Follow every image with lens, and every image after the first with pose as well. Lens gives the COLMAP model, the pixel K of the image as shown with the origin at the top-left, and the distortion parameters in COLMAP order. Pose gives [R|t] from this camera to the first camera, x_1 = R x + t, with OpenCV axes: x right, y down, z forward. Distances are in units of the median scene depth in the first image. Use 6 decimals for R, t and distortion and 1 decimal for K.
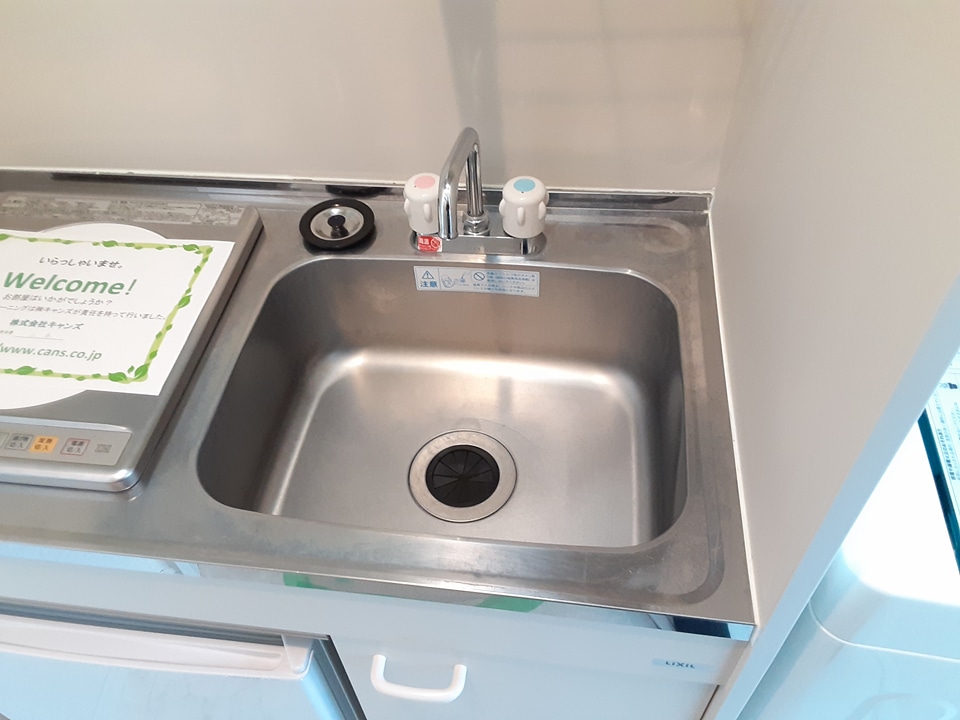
lens RADIAL K [[772.4, 0, 455.6], [0, 772.4, 361.3], [0, 0, 1]] dist [0.091786, -0.126997]
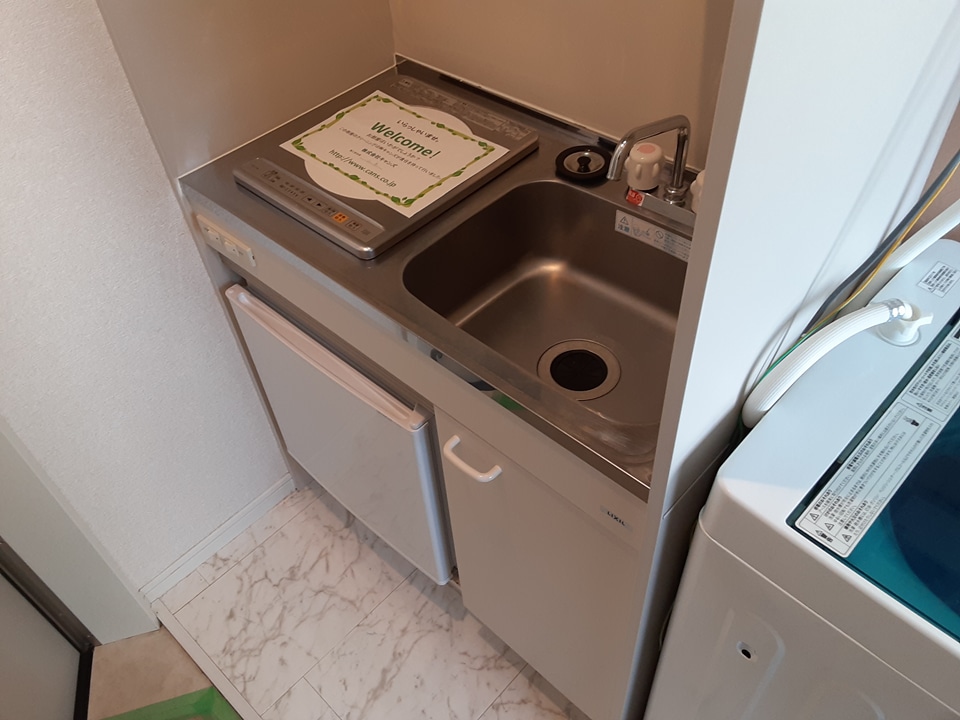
lens RADIAL K [[772.4, 0, 446.4], [0, 772.4, 361.2], [0, 0, 1]] dist [0.091786, -0.126997]
pose [[0.804020, 0.427383, -0.413394, 0.377996], [-0.418659, 0.900599, 0.116814, 0.076558], [0.422227, 0.079150, 0.903028, -0.295105]]
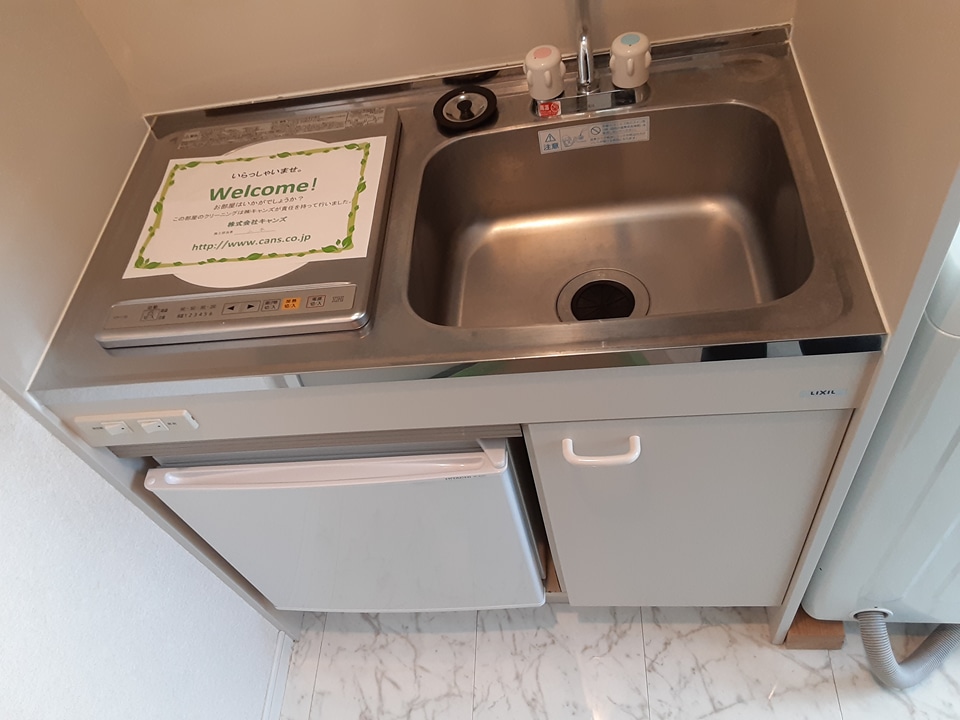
lens RADIAL K [[772.4, 0, 453.6], [0, 772.4, 365.4], [0, 0, 1]] dist [0.091786, -0.126997]
pose [[0.987863, -0.143006, -0.060627, -0.164281], [0.147170, 0.986567, 0.070898, 0.127047], [0.049674, -0.078960, 0.995639, -0.211375]]
